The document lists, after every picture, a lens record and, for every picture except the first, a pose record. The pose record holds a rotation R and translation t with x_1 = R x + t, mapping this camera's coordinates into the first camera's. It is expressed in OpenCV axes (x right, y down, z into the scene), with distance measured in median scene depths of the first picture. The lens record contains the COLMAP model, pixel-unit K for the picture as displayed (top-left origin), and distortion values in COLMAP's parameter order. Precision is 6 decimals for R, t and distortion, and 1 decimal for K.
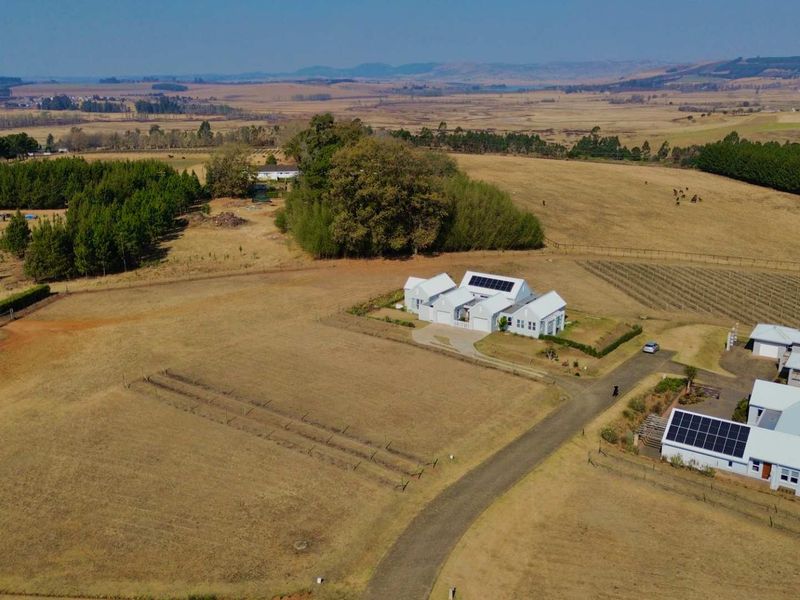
lens RADIAL K [[748.3, 0, 400.7], [0, 748.3, 312.6], [0, 0, 1]] dist [0.075380, -0.089977]
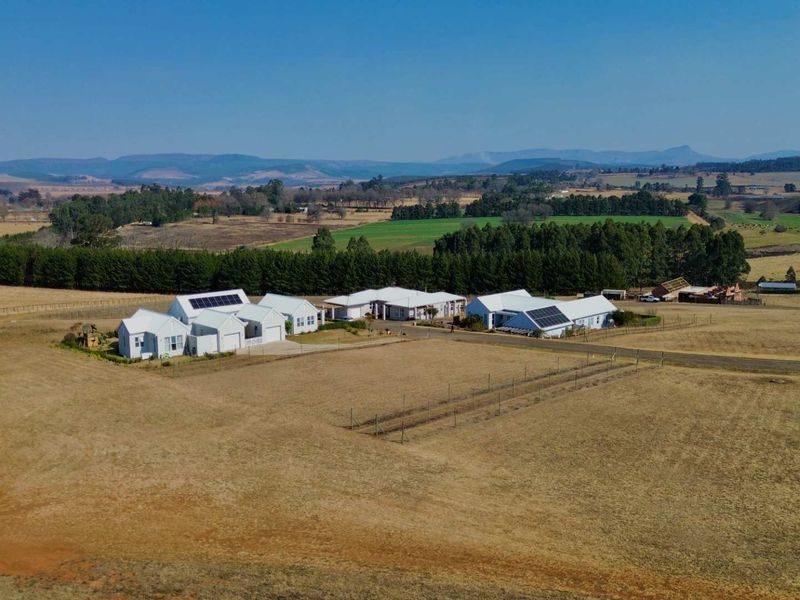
lens RADIAL K [[748.3, 0, 400.7], [0, 748.3, 312.6], [0, 0, 1]] dist [0.075380, -0.089977]
pose [[0.215315, -0.163834, 0.962703, -0.738790], [0.299272, 0.949462, 0.094647, -0.049020], [-0.929557, 0.267731, 0.253465, 0.639777]]
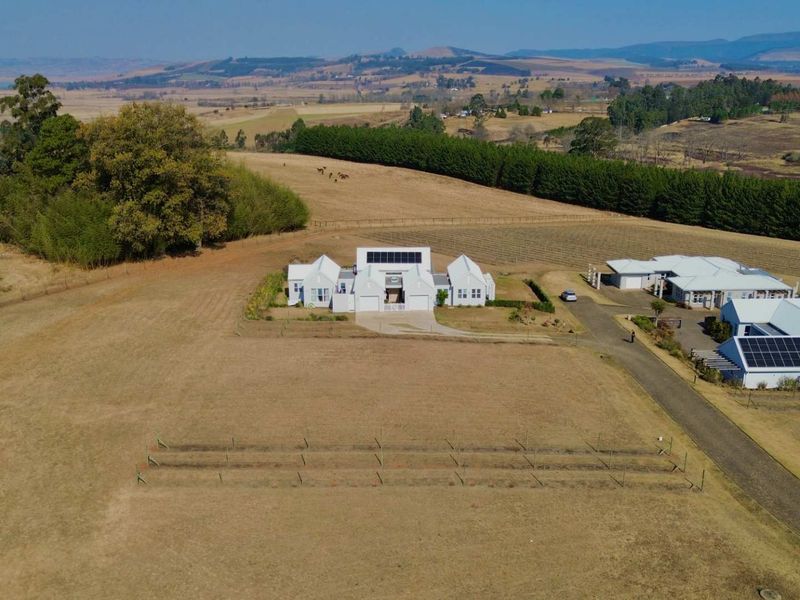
lens RADIAL K [[748.3, 0, 400.7], [0, 748.3, 312.6], [0, 0, 1]] dist [0.075380, -0.089977]
pose [[0.819078, -0.173353, 0.546863, -0.389751], [0.171769, 0.983627, 0.054533, -0.023871], [-0.547363, 0.049267, 0.835444, 0.305315]]
